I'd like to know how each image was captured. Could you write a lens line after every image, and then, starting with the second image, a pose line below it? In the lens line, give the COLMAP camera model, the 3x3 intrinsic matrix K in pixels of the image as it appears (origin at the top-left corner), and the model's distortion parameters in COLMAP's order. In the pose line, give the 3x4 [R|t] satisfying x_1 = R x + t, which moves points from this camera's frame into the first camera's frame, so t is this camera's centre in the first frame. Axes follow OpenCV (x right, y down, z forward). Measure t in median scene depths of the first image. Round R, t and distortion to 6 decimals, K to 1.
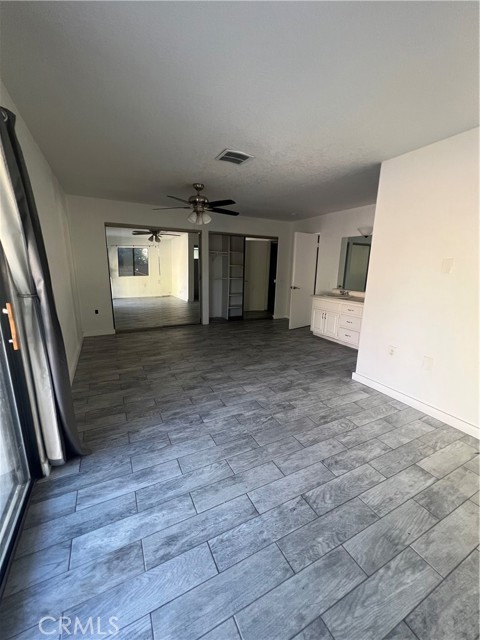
lens RADIAL K [[256.0, 0, 238.9], [0, 256.0, 320.9], [0, 0, 1]] dist [-0.000676, 0.000596]
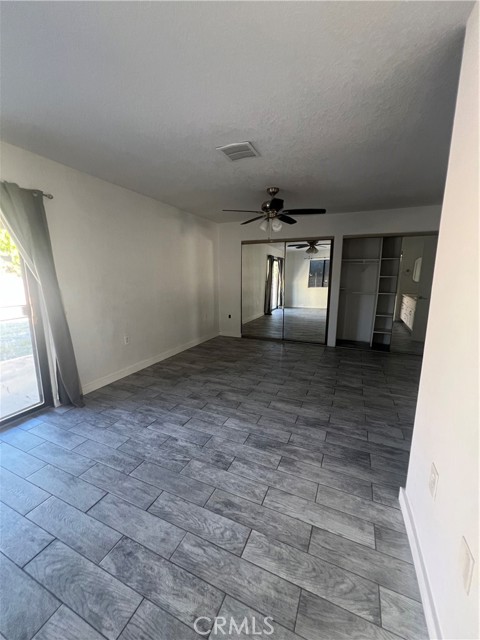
lens RADIAL K [[256.0, 0, 238.9], [0, 256.0, 320.9], [0, 0, 1]] dist [-0.000676, 0.000596]
pose [[0.627114, 0.119439, -0.769716, 0.622571], [-0.159023, 0.986993, 0.023592, -0.079350], [0.762522, 0.107608, 0.637950, 0.438011]]
